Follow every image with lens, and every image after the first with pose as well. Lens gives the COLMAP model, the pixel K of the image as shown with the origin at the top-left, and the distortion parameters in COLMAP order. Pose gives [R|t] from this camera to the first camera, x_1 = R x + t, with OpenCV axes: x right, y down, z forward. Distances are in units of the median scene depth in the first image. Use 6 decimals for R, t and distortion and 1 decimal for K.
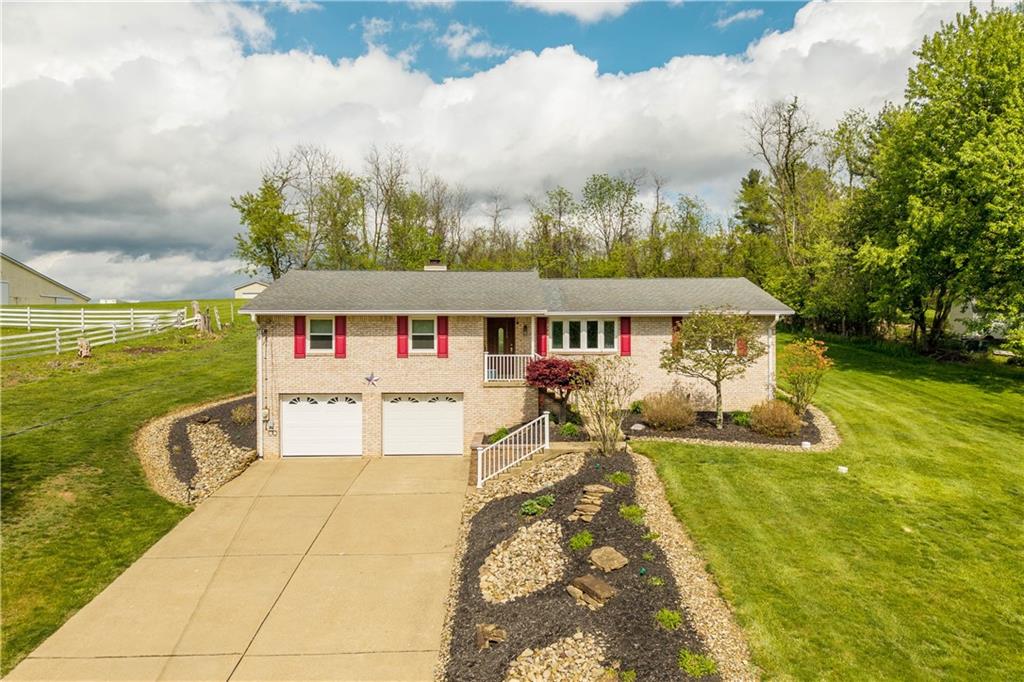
lens RADIAL K [[684.1, 0, 512.0], [0, 684.1, 341.0], [0, 0, 1]] dist [0.014890, -0.004762]
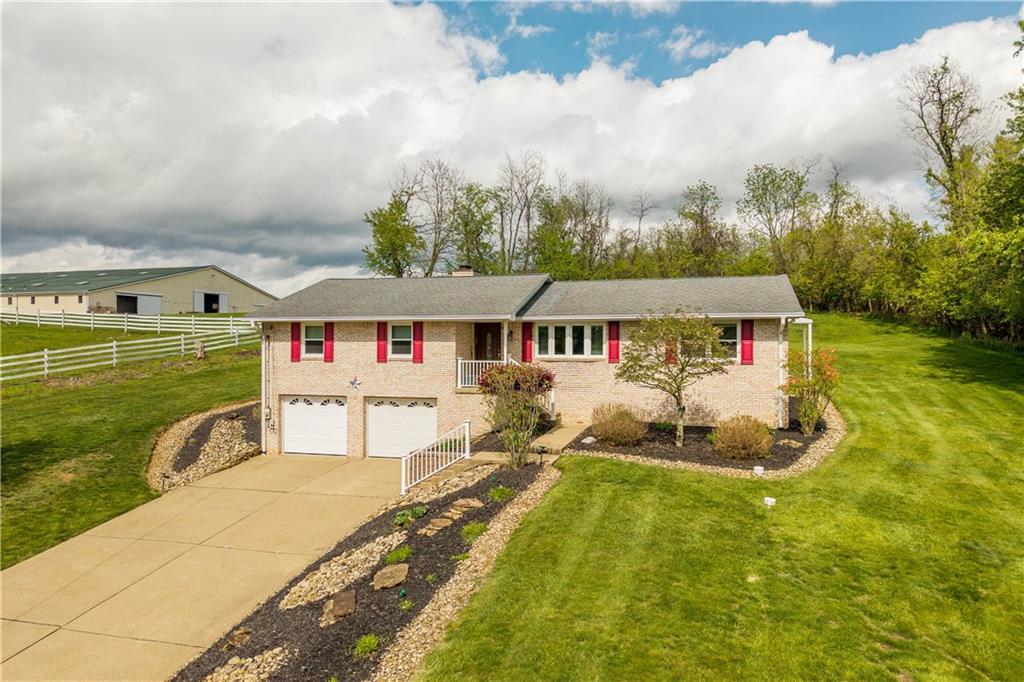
lens RADIAL K [[684.1, 0, 512.0], [0, 684.1, 341.0], [0, 0, 1]] dist [0.014890, -0.004762]
pose [[0.953749, 0.001744, -0.300598, 0.334917], [-0.003373, 0.999982, -0.004902, -0.003583], [0.300584, 0.005689, 0.953738, 0.077845]]
